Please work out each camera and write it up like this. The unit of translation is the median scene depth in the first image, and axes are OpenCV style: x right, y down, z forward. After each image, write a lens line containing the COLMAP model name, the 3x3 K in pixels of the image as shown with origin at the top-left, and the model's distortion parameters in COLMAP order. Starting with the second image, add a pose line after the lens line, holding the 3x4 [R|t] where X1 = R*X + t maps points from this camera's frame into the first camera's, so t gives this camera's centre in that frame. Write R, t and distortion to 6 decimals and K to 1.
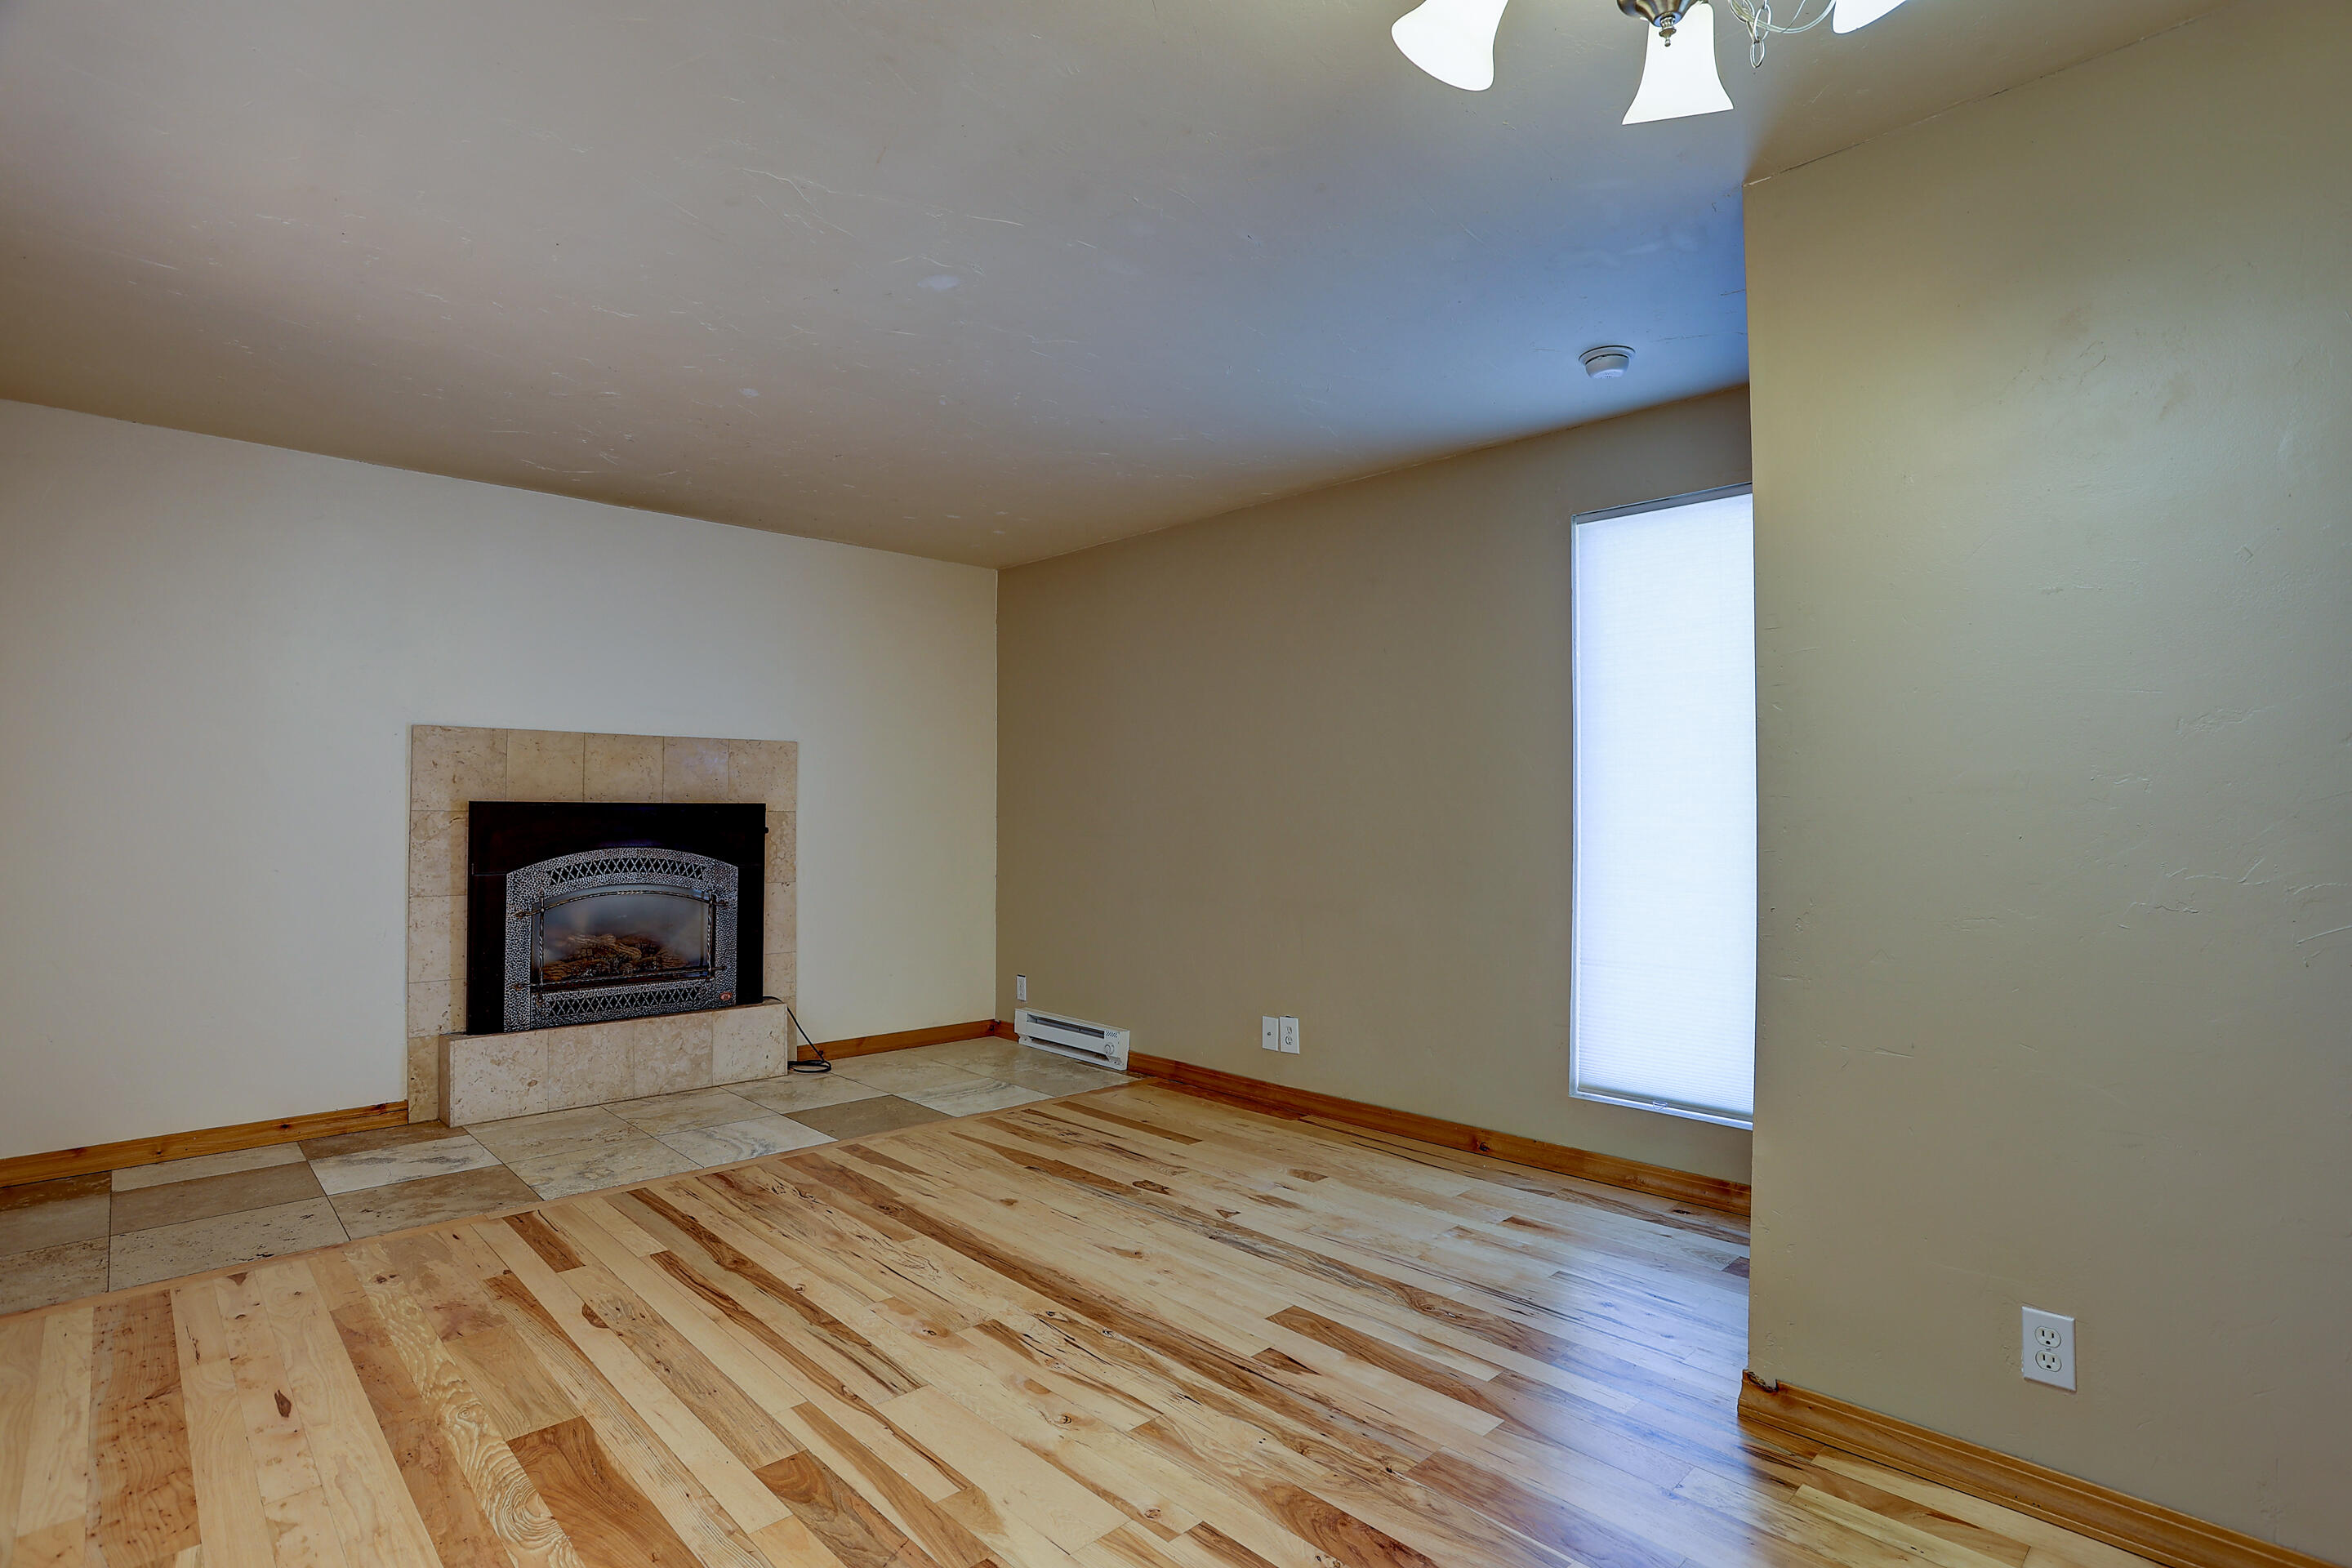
lens RADIAL K [[1142.2, 0, 1187.7], [0, 1142.2, 781.1], [0, 0, 1]] dist [-0.058799, 0.014927]
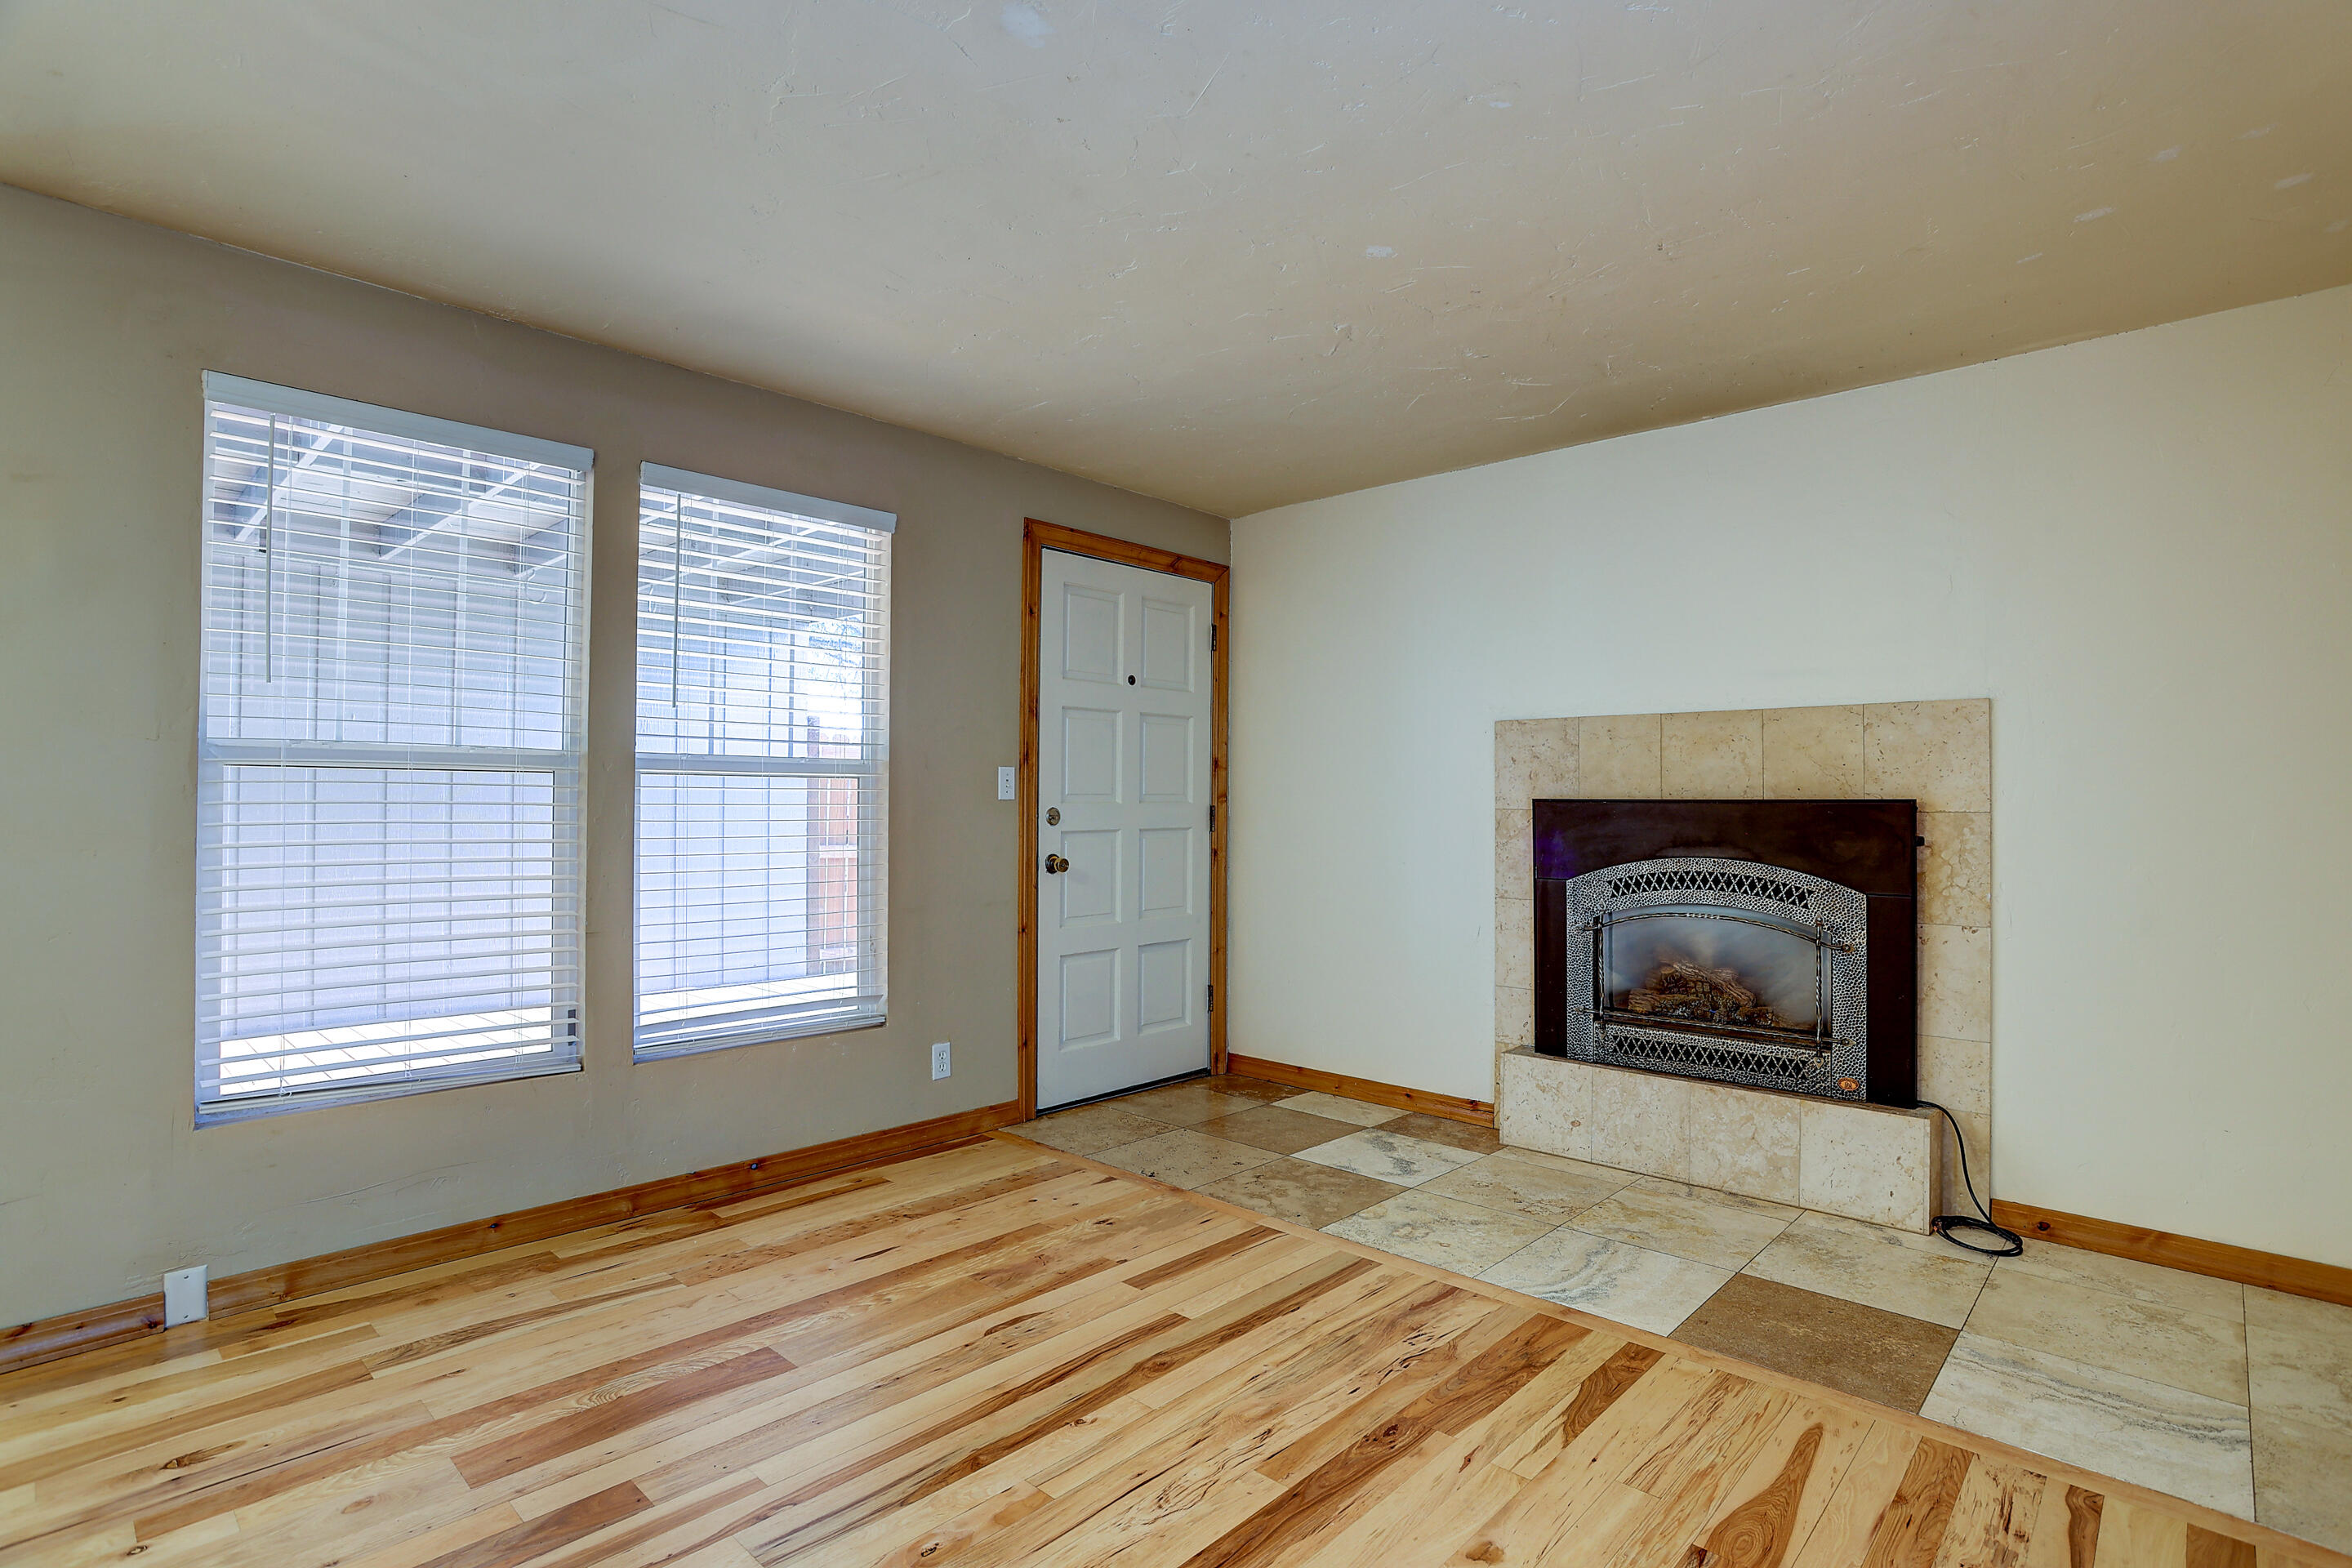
lens RADIAL K [[1142.2, 0, 1189.6], [0, 1142.2, 781.6], [0, 0, 1]] dist [-0.058799, 0.014927]
pose [[0.046397, -0.022163, -0.998677, 0.303985], [0.019816, 0.999578, -0.021263, 0.019408], [0.998726, -0.018804, 0.046817, 0.720239]]
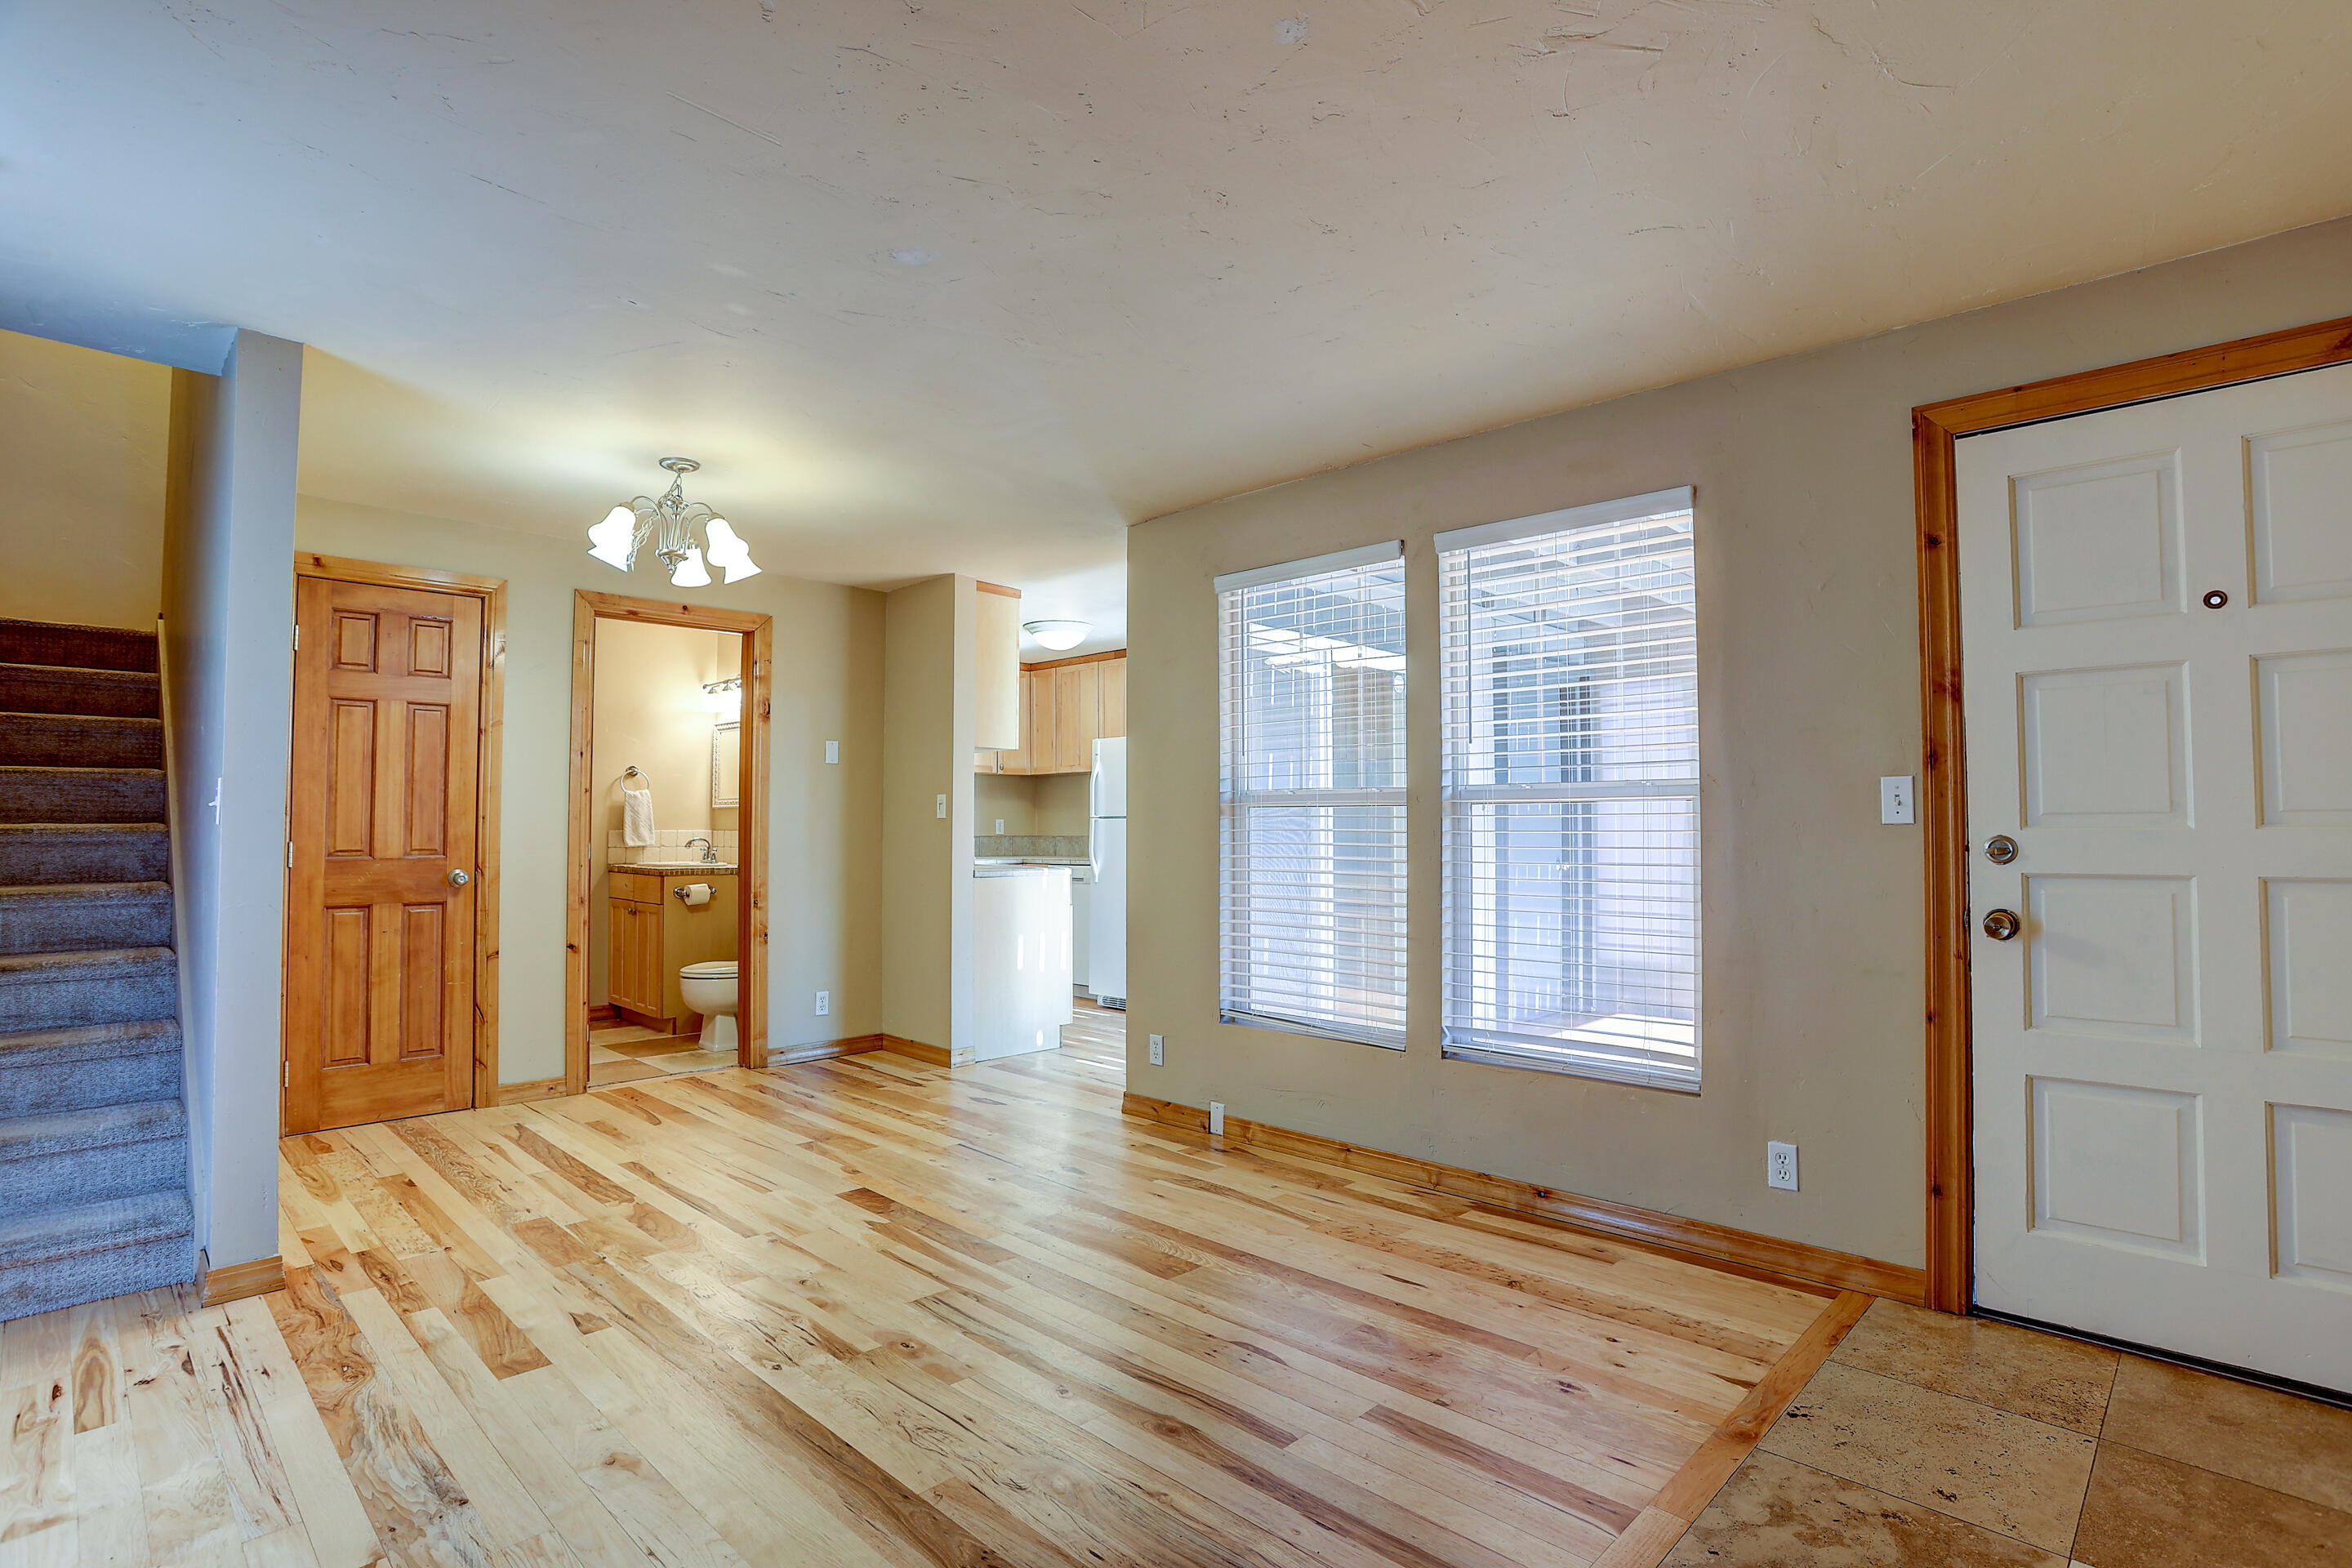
lens RADIAL K [[1142.2, 0, 1197.6], [0, 1142.2, 779.6], [0, 0, 1]] dist [-0.058799, 0.014927]
pose [[-0.999367, -0.006812, -0.034915, -0.285345], [-0.004454, 0.997732, -0.067159, 0.032211], [0.035293, -0.066961, -0.997131, 1.294968]]
